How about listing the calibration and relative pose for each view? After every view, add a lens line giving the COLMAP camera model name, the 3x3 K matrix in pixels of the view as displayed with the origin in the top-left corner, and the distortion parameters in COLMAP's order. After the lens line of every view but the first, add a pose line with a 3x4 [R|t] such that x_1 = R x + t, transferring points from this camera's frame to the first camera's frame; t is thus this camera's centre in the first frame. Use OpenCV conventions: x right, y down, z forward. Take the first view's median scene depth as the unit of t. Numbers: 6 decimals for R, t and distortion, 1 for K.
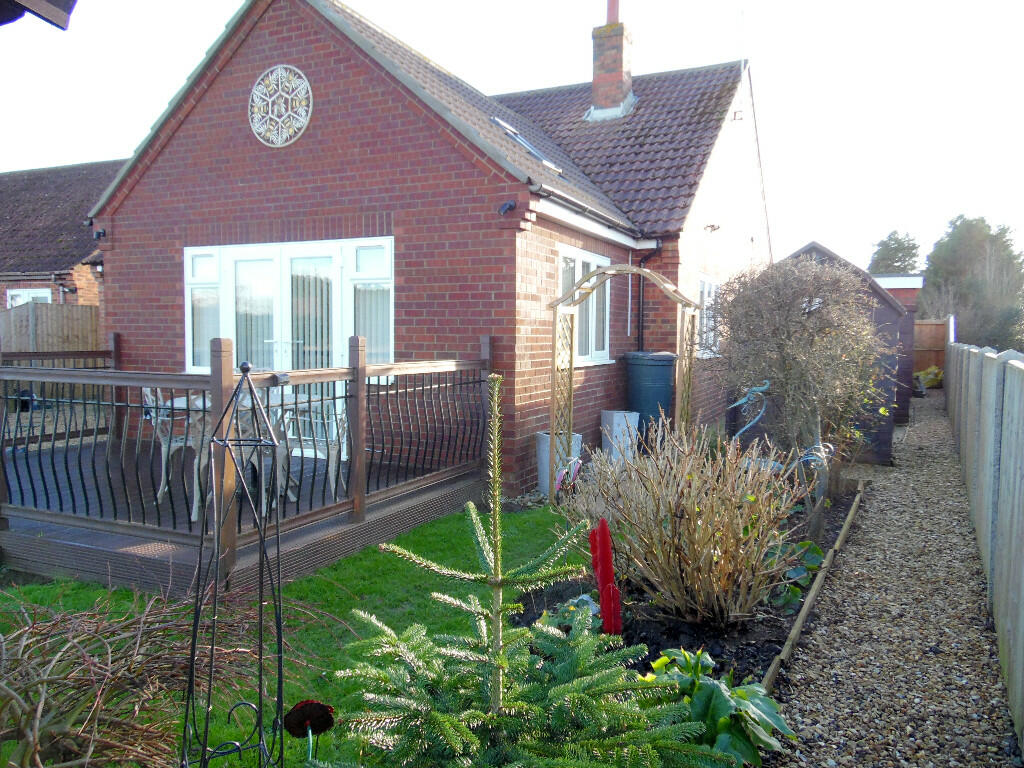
lens RADIAL K [[762.3, 0, 512.1], [0, 762.3, 382.0], [0, 0, 1]] dist [-0.011489, 0.036393]
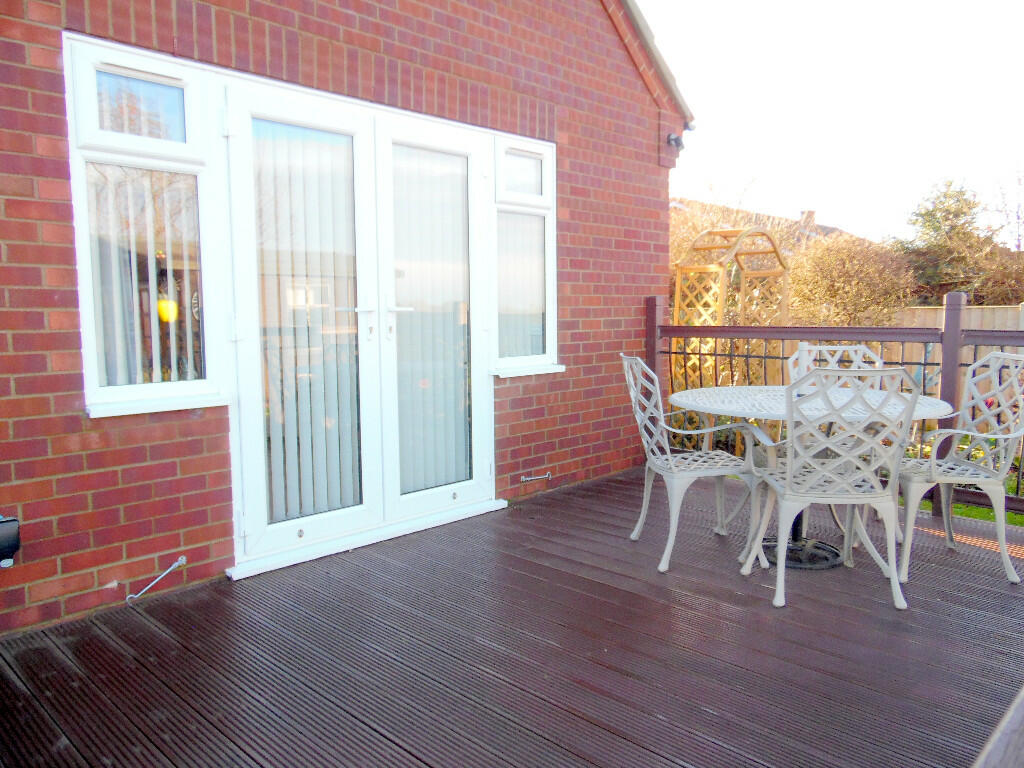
lens RADIAL K [[762.3, 0, 511.9], [0, 762.3, 380.7], [0, 0, 1]] dist [-0.011489, 0.036393]
pose [[0.334493, -0.103548, 0.936692, -0.836849], [0.063600, 0.994159, 0.087190, -0.051050], [-0.940250, 0.030410, 0.339125, 0.855892]]
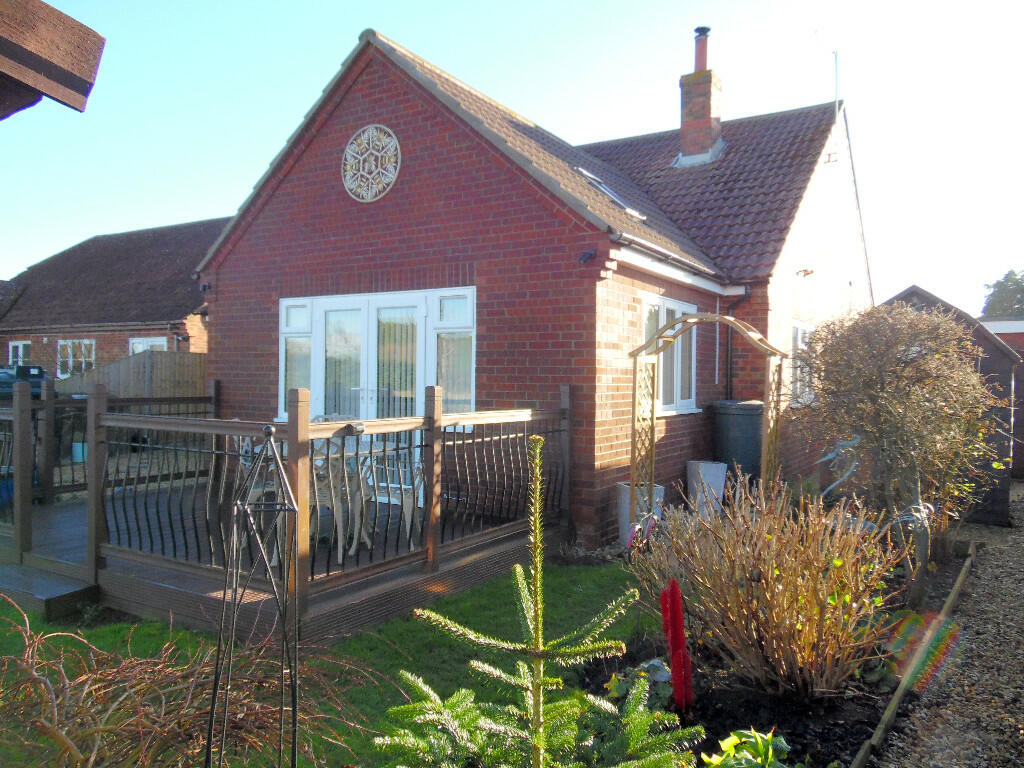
lens RADIAL K [[762.3, 0, 513.9], [0, 762.3, 383.8], [0, 0, 1]] dist [-0.011489, 0.036393]
pose [[0.992963, 0.002956, -0.118390, 0.015693], [-0.009679, 0.998370, -0.056249, -0.004989], [0.118031, 0.057000, 0.991373, 0.008462]]
